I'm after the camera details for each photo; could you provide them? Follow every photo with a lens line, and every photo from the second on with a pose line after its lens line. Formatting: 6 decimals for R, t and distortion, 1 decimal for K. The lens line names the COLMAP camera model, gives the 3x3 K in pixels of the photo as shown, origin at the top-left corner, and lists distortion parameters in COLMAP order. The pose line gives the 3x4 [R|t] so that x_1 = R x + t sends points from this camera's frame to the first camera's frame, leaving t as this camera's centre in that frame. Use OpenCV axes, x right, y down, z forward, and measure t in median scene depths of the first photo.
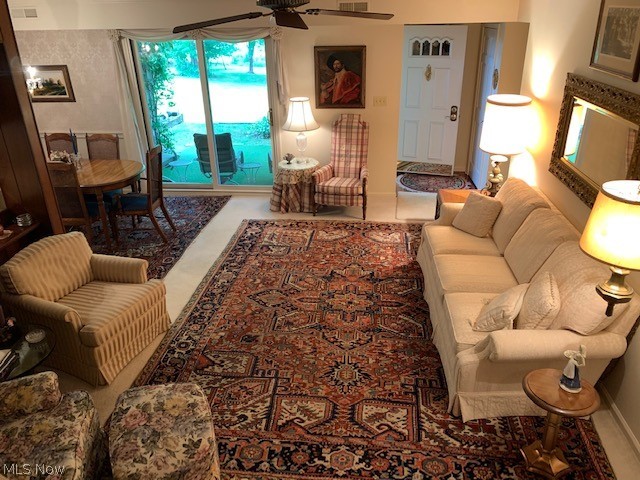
lens RADIAL K [[491.0, 0, 313.1], [0, 491.0, 235.1], [0, 0, 1]] dist [0.004817, -0.004412]
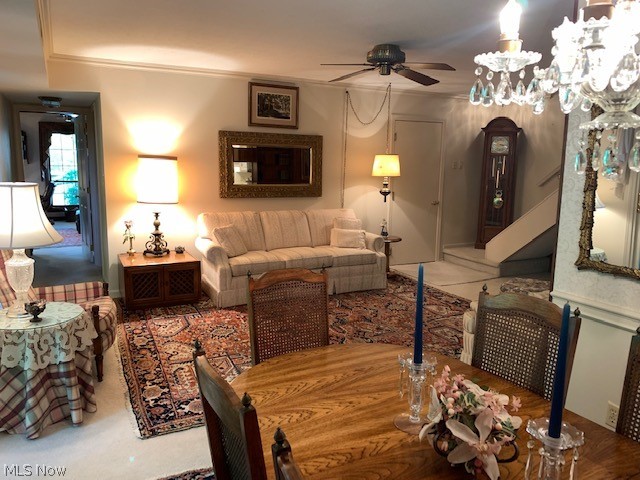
lens RADIAL K [[491.0, 0, 313.1], [0, 491.0, 235.1], [0, 0, 1]] dist [0.004817, -0.004412]
pose [[-0.540246, -0.116194, 0.833446, -0.889619], [0.350307, 0.869472, 0.348288, -0.454675], [-0.765127, 0.480123, -0.429025, 1.512460]]
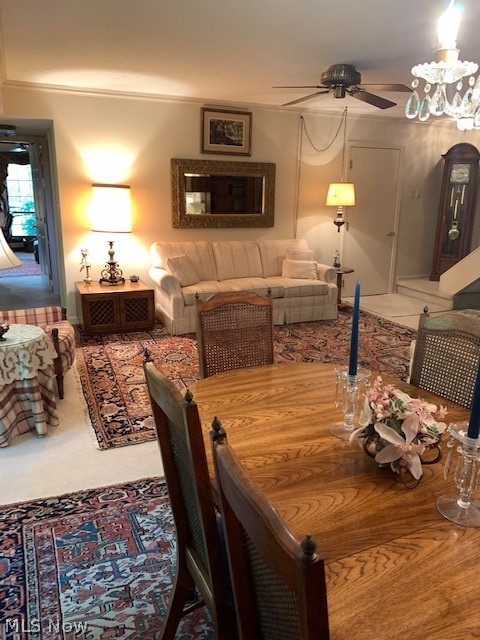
lens RADIAL K [[491.0, 0, 240.0], [0, 491.0, 320.0], [0, 0, 1]] dist [0.004817, -0.004412]
pose [[-0.491280, -0.207729, 0.845868, -0.912104], [0.362956, 0.833983, 0.415615, -0.447027], [-0.791774, 0.511196, -0.334322, 1.519134]]
